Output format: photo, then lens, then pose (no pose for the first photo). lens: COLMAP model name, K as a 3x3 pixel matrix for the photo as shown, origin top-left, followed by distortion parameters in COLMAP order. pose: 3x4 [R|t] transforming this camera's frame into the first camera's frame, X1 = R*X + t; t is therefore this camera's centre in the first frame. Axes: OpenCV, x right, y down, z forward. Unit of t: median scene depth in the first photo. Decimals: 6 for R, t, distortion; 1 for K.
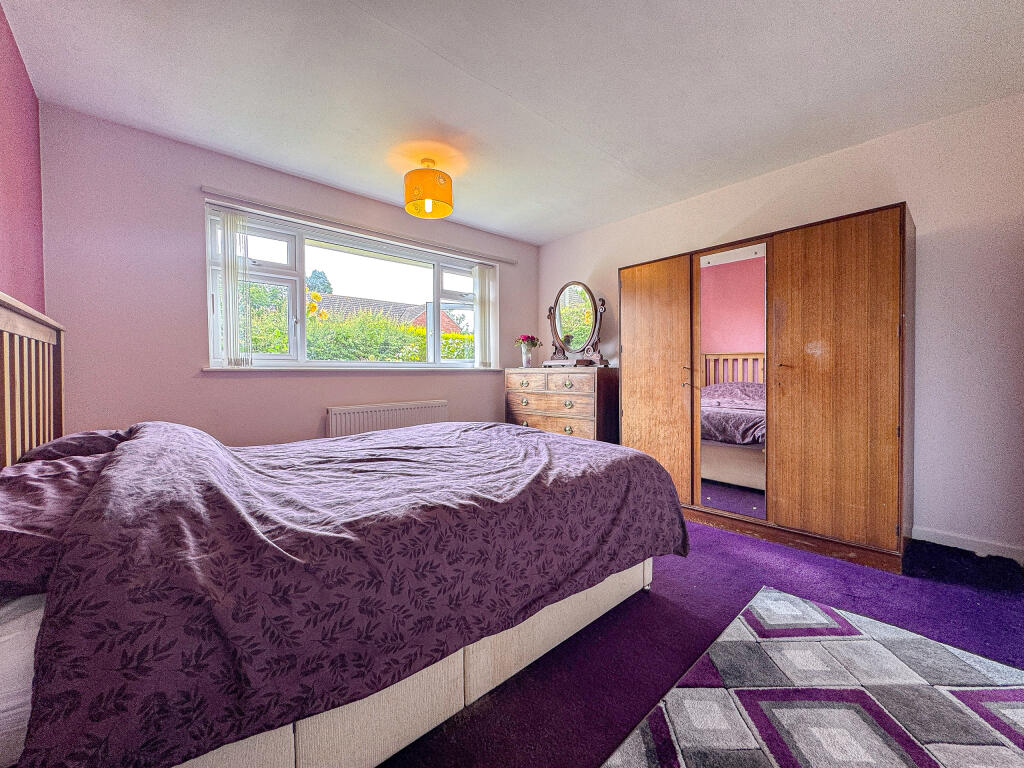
lens RADIAL K [[411.0, 0, 512.0], [0, 411.0, 384.0], [0, 0, 1]] dist [-0.000316, -0.000060]
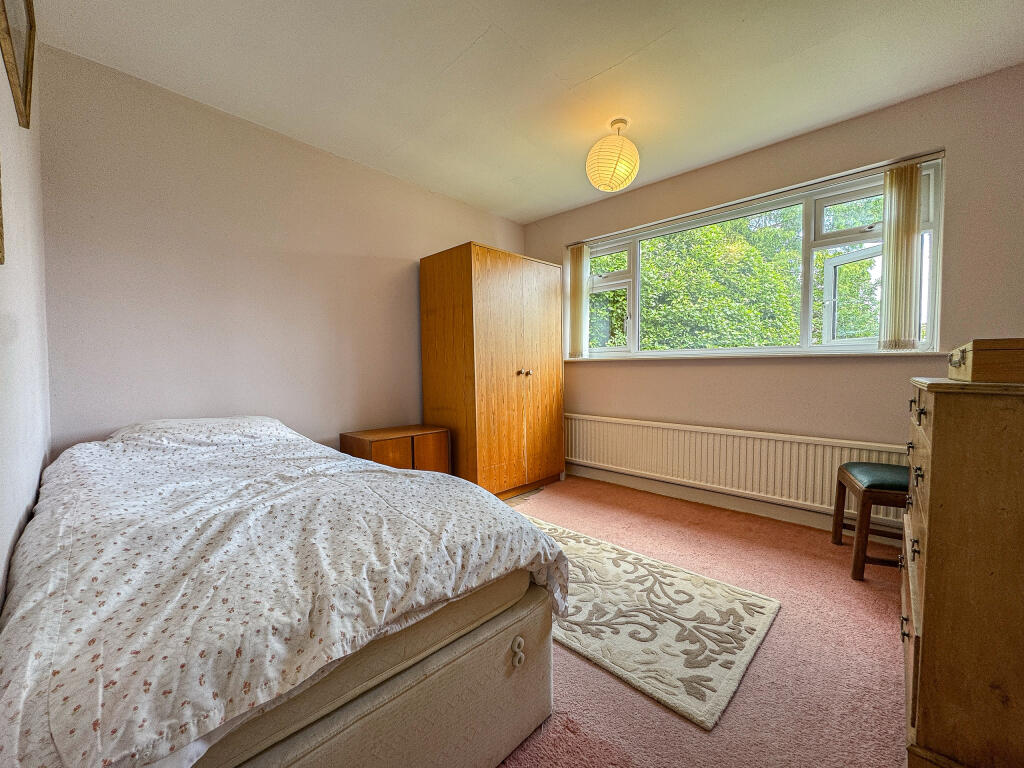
lens RADIAL K [[411.0, 0, 512.0], [0, 411.0, 384.0], [0, 0, 1]] dist [-0.000316, -0.000060]
pose [[0.065780, 0.051680, -0.996495, 0.461368], [-0.013177, 0.998616, 0.050920, -0.016223], [0.997747, 0.009781, 0.066369, 0.460071]]
